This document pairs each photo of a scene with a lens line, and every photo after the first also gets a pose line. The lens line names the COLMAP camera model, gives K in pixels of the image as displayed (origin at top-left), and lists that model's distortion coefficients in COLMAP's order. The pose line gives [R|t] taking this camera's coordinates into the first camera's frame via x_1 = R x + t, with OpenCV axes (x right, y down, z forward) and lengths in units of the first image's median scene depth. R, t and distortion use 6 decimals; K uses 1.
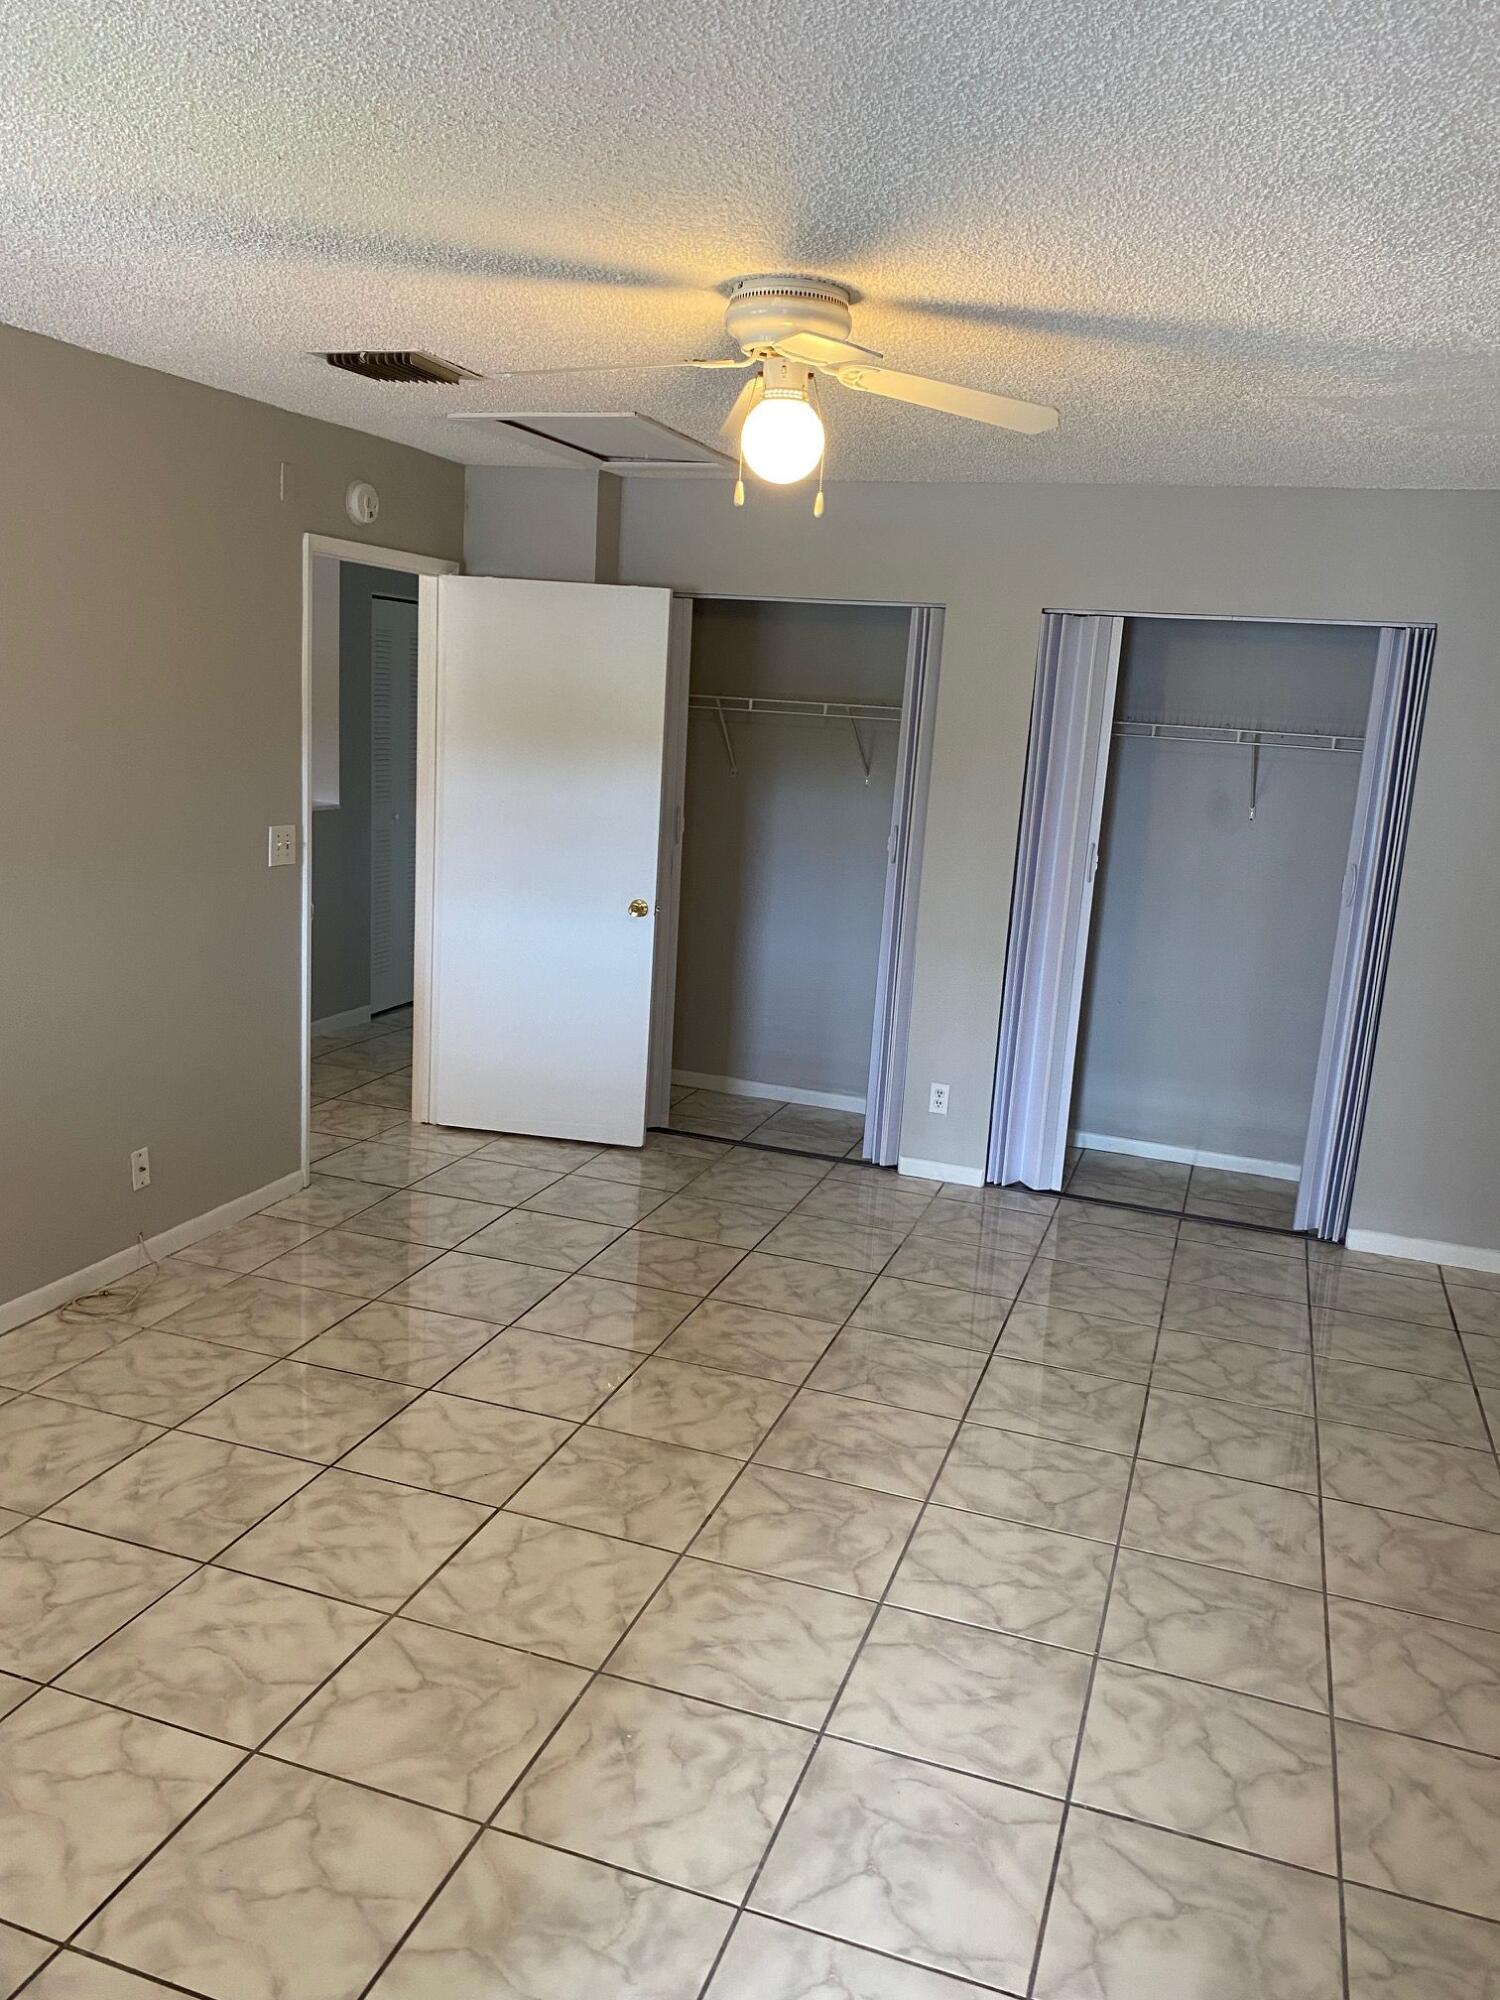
lens RADIAL K [[1529.7, 0, 749.9], [0, 1529.7, 1008.0], [0, 0, 1]] dist [0.011928, -0.003730]
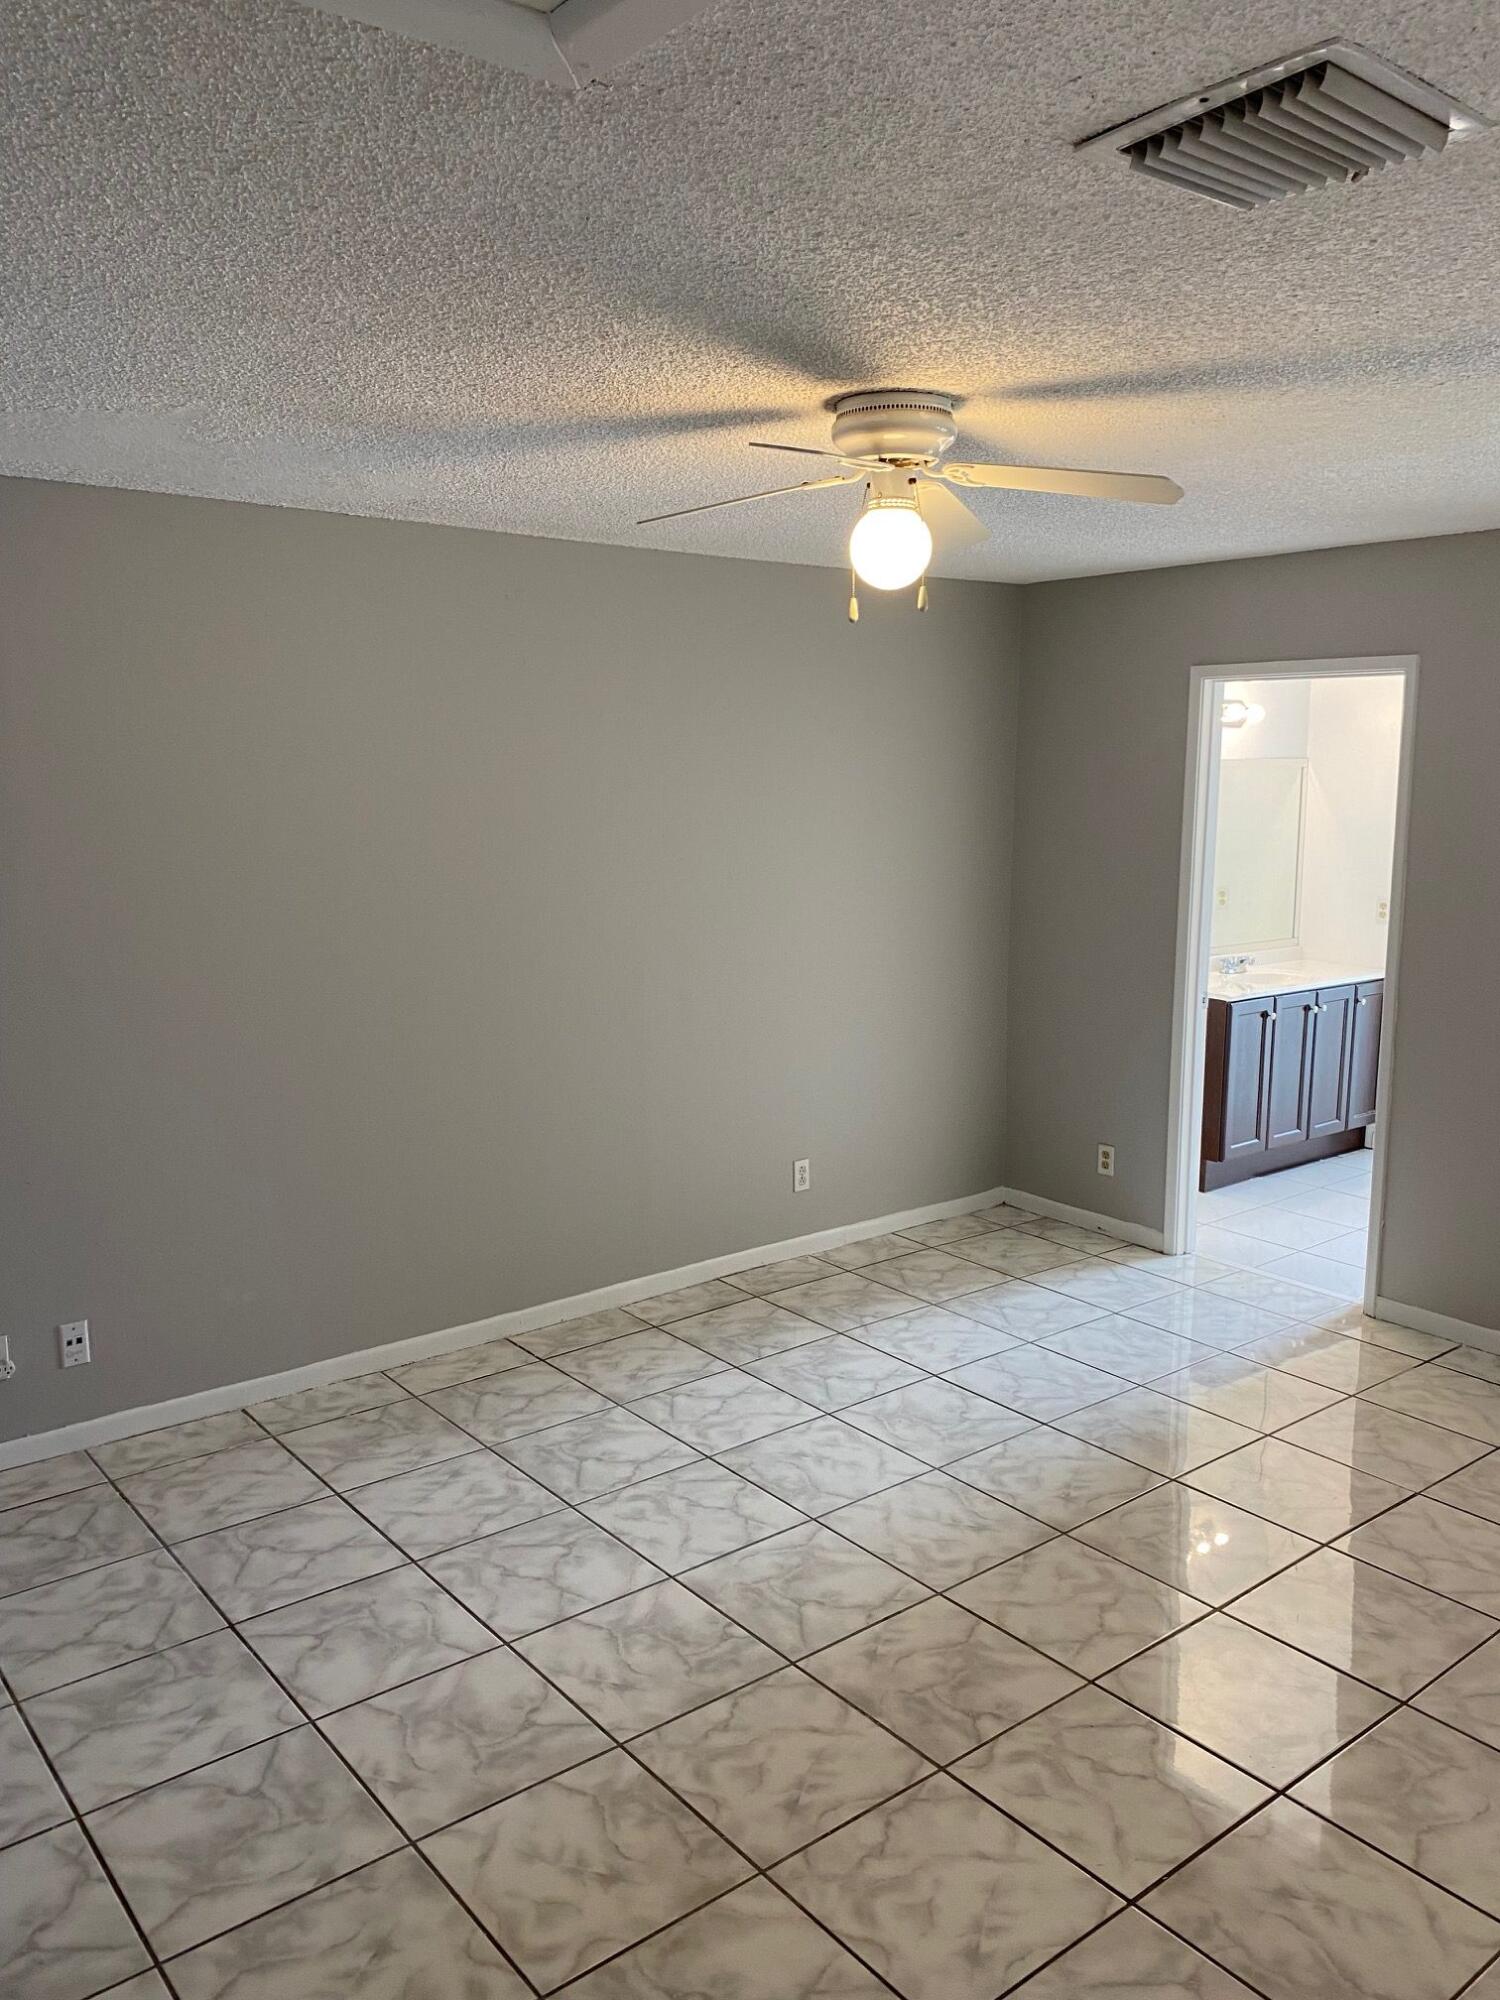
lens RADIAL K [[1529.7, 0, 749.9], [0, 1529.7, 1008.0], [0, 0, 1]] dist [0.011928, -0.003730]
pose [[-0.841716, -0.148179, 0.519188, -0.396482], [0.058757, 0.930752, 0.360900, -0.386254], [-0.536713, 0.334281, -0.774722, 1.633788]]
